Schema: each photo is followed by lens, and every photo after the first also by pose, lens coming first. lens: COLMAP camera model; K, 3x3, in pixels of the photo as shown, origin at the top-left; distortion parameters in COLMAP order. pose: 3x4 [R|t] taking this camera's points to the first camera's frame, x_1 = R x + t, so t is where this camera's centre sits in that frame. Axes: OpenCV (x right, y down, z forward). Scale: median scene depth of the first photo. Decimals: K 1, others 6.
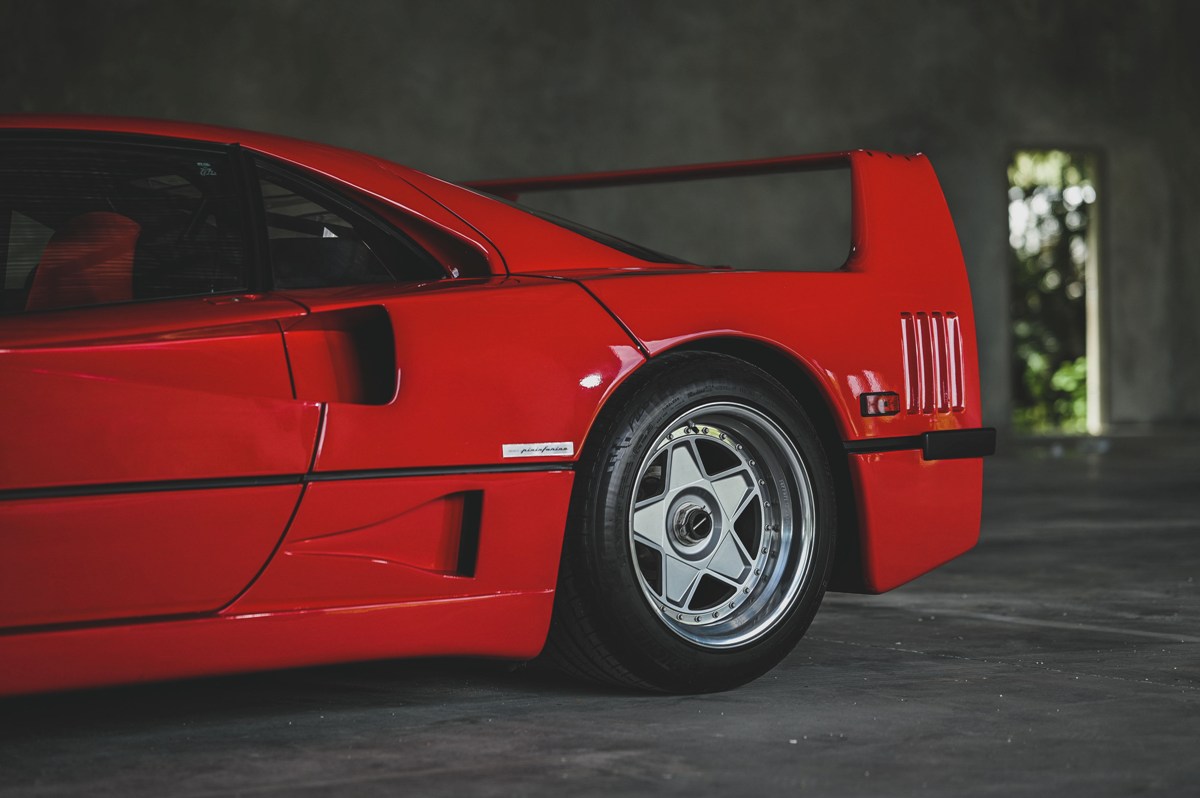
lens RADIAL K [[2845.7, 0, 611.9], [0, 2845.7, 397.8], [0, 0, 1]] dist [-0.021811, 0.000000]
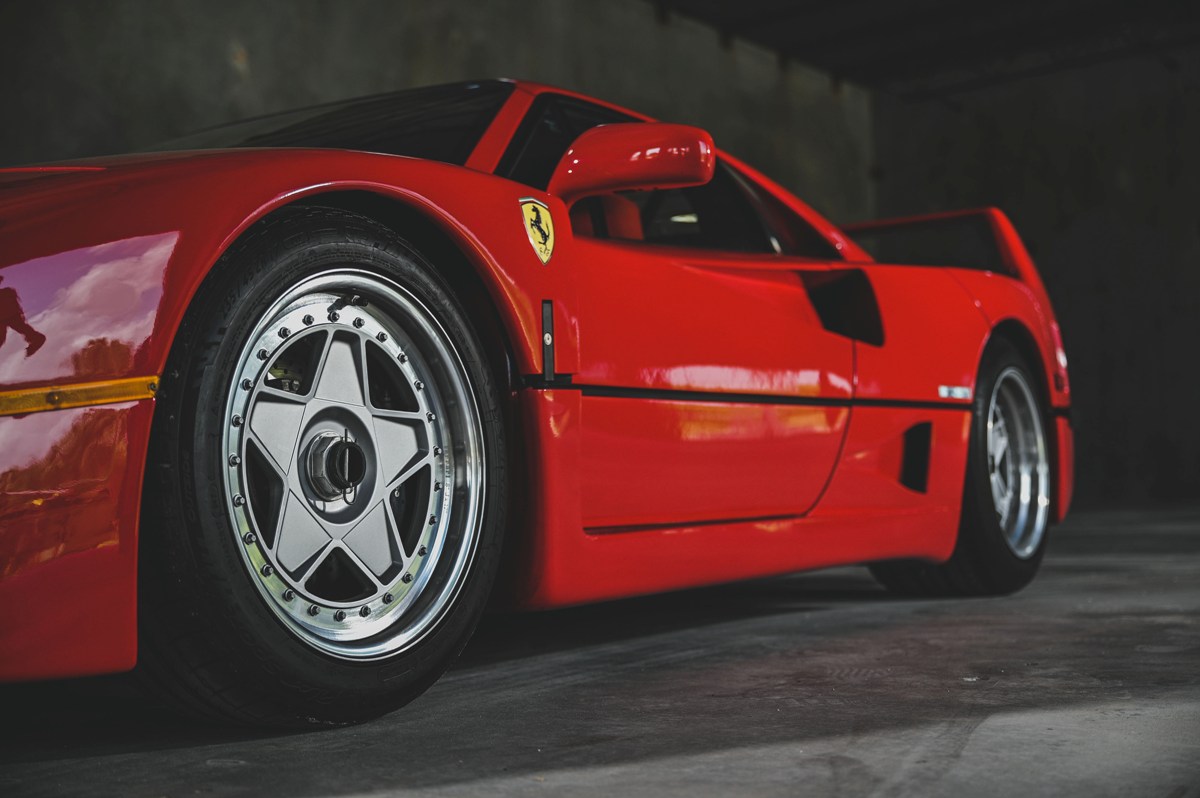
lens RADIAL K [[1611.2, 0, 607.1], [0, 1611.2, 395.7], [0, 0, 1]] dist [0.018146, 0.000000]
pose [[0.937844, 0.008104, 0.346962, -0.380499], [0.022395, 0.996231, -0.083804, 0.069399], [-0.346333, 0.086365, 0.934128, 0.358064]]
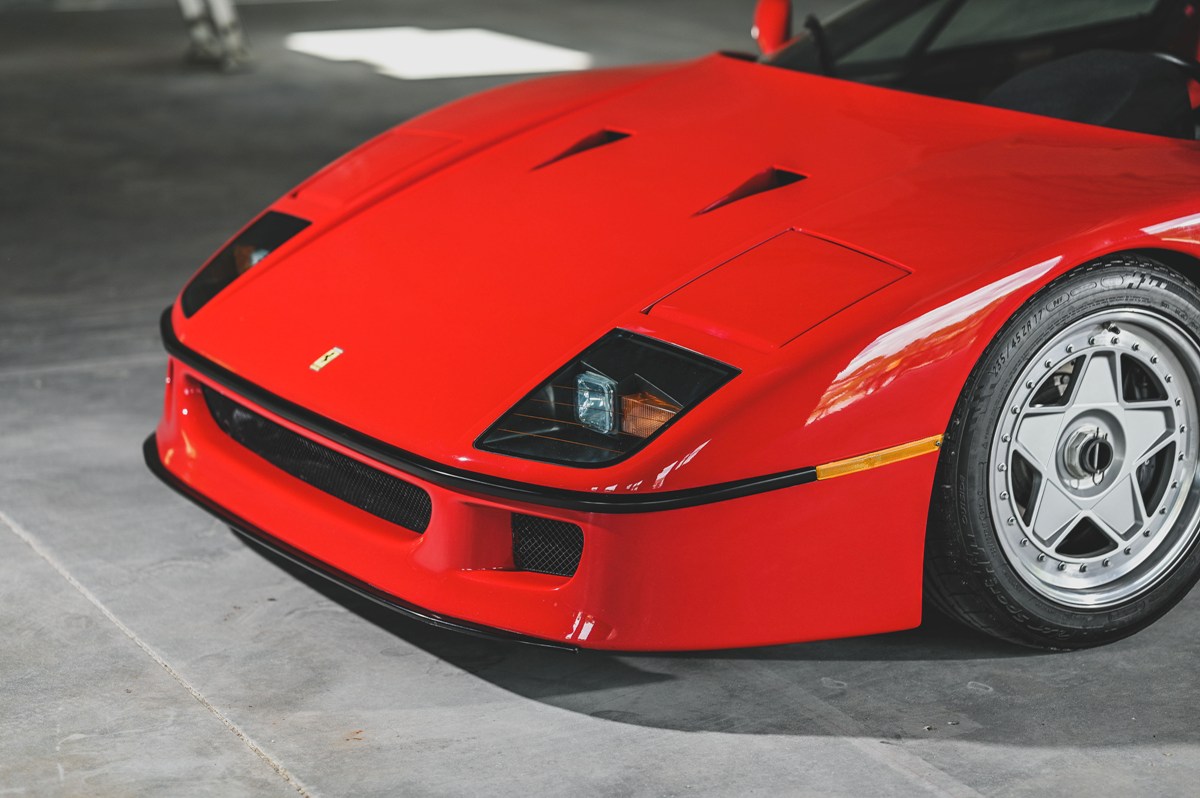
lens RADIAL K [[2845.7, 0, 597.0], [0, 2845.7, 404.7], [0, 0, 1]] dist [-0.021811, 0.000000]
pose [[0.992800, 0.035294, -0.114462, -0.359608], [-0.008732, 0.974386, 0.224713, -0.137259], [0.119462, -0.222096, 0.967679, -0.073587]]
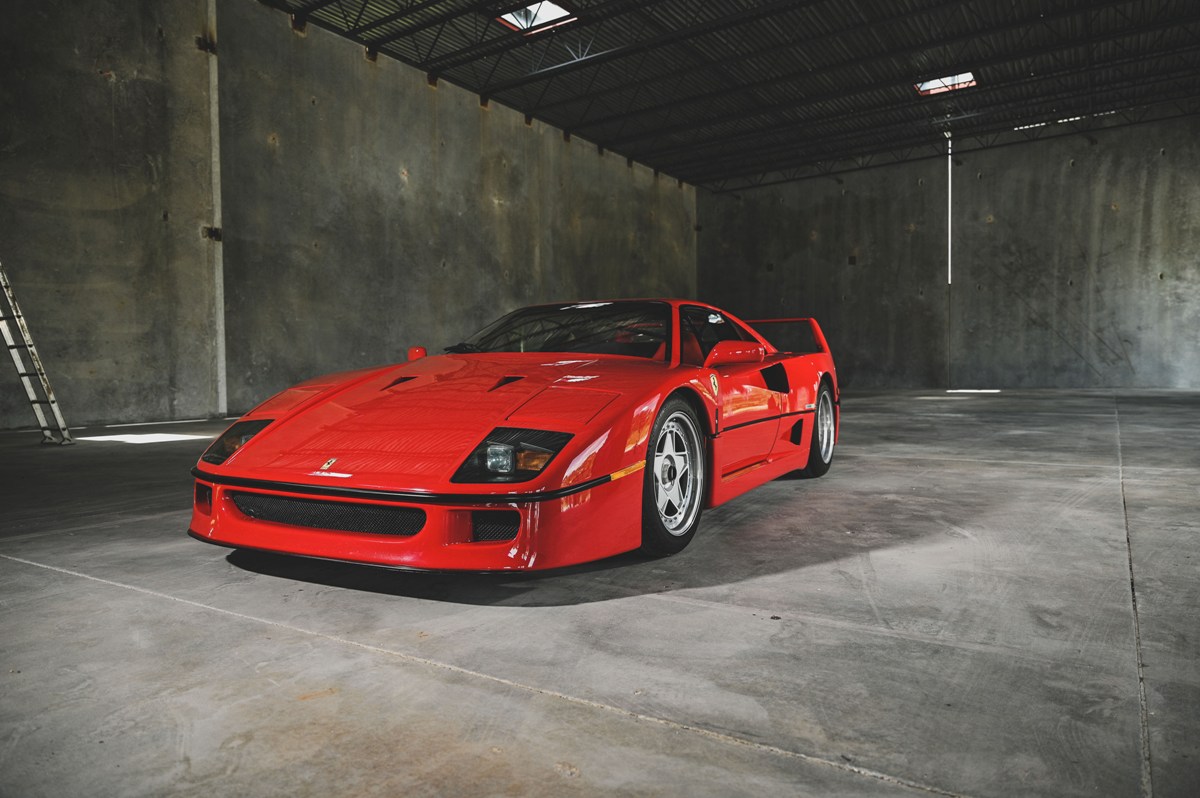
lens RADIAL K [[803.8, 0, 600.8], [0, 803.8, 398.0], [0, 0, 1]] dist [-0.004306, 0.009691]
pose [[0.910853, -0.014828, 0.412463, -0.584542], [0.009780, 0.999849, 0.014347, -0.006741], [-0.412614, -0.009034, 0.910861, 0.223138]]
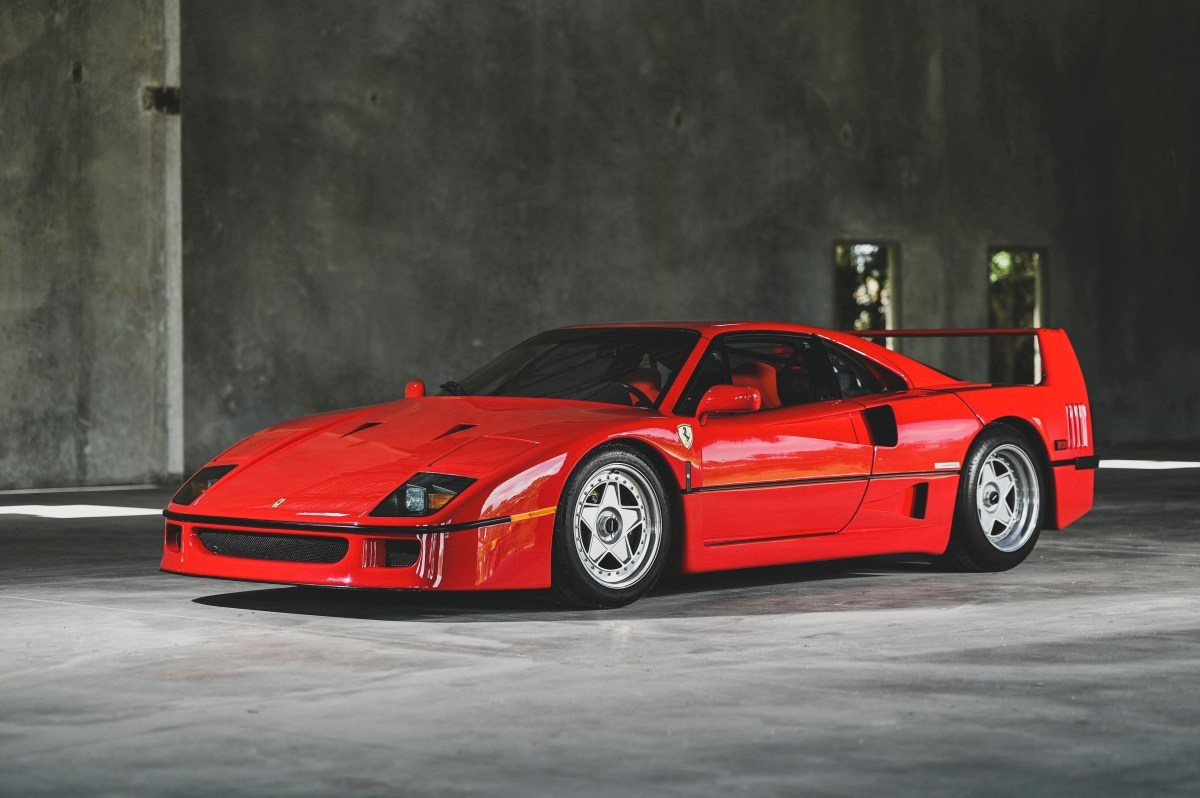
lens RADIAL K [[2845.7, 0, 601.4], [0, 2845.7, 399.5], [0, 0, 1]] dist [-0.021811, 0.000000]
pose [[0.990306, 0.002441, 0.138881, -0.585893], [-0.001630, 0.999981, -0.005951, -0.020131], [-0.138893, 0.005667, 0.990291, -1.194685]]
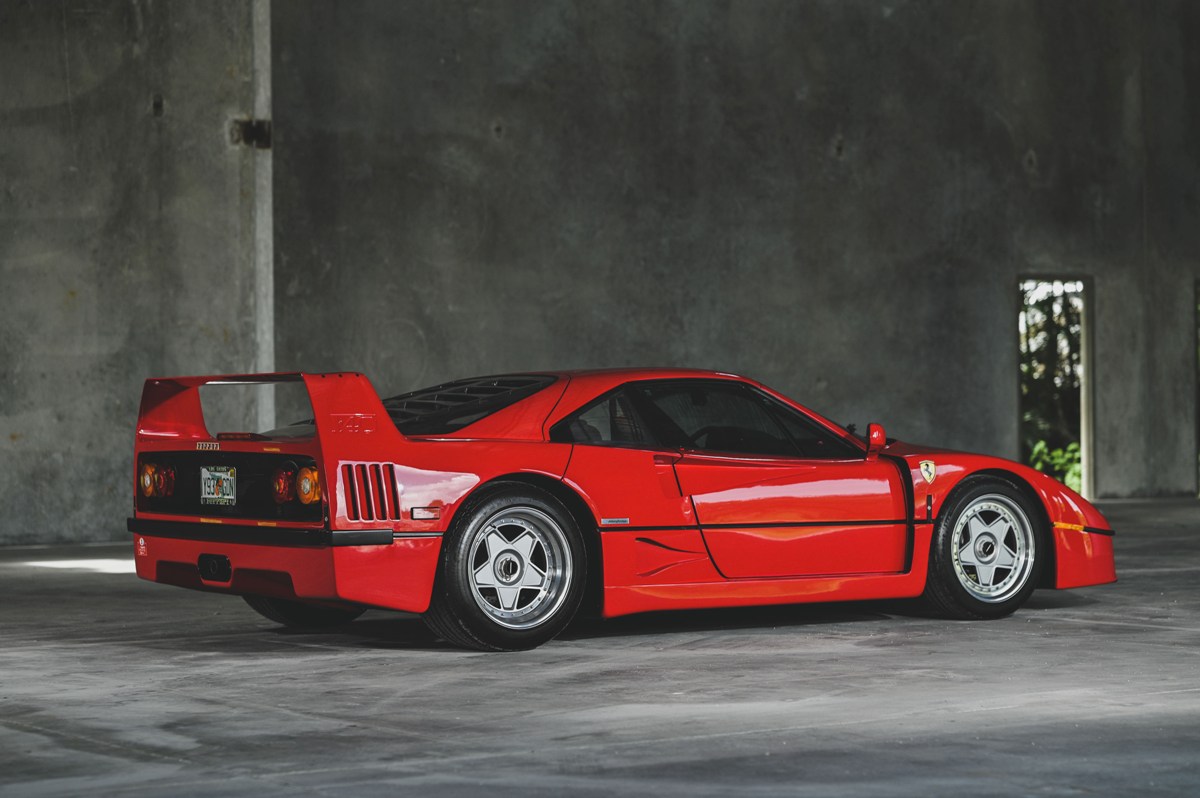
lens RADIAL K [[2845.7, 0, 610.6], [0, 2845.7, 404.0], [0, 0, 1]] dist [-0.021811, 0.000000]
pose [[0.999899, 0.000226, 0.014192, -0.219583], [0.000039, 0.999826, -0.018659, -0.030474], [-0.014193, 0.018657, 0.999725, -0.963921]]
